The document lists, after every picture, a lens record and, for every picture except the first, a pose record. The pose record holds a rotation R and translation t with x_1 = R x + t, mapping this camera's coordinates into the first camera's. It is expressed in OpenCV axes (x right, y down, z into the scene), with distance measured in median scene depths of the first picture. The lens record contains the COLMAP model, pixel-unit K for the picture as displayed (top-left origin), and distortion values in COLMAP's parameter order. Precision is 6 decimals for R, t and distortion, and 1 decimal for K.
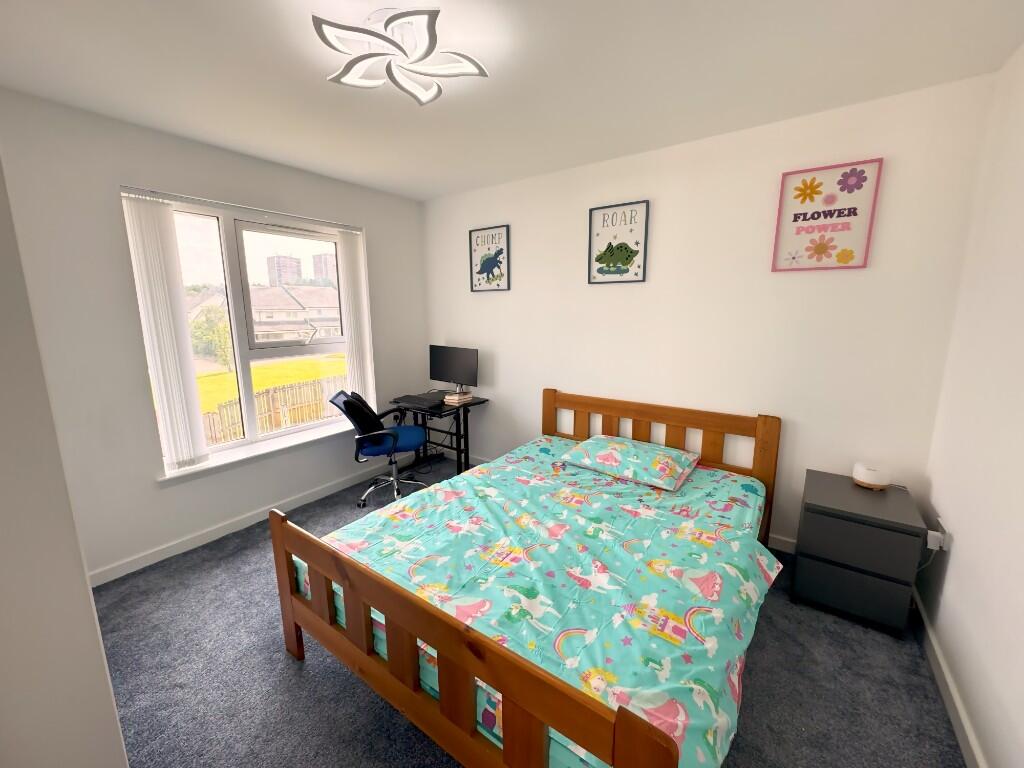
lens RADIAL K [[408.7, 0, 510.7], [0, 408.7, 382.8], [0, 0, 1]] dist [-0.002758, 0.000213]
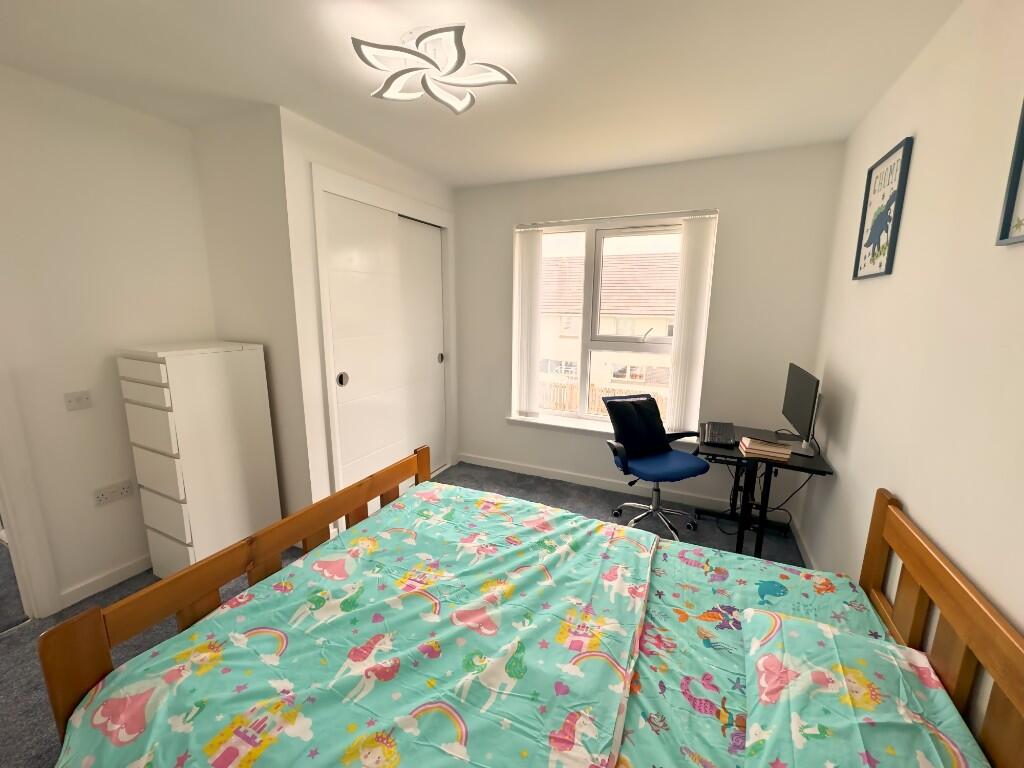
lens RADIAL K [[408.7, 0, 510.7], [0, 408.7, 382.8], [0, 0, 1]] dist [-0.002758, 0.000213]
pose [[0.186287, 0.191854, -0.963581, 0.628169], [-0.183679, 0.970258, 0.157673, -0.142053], [0.965173, 0.147618, 0.215986, 0.719544]]
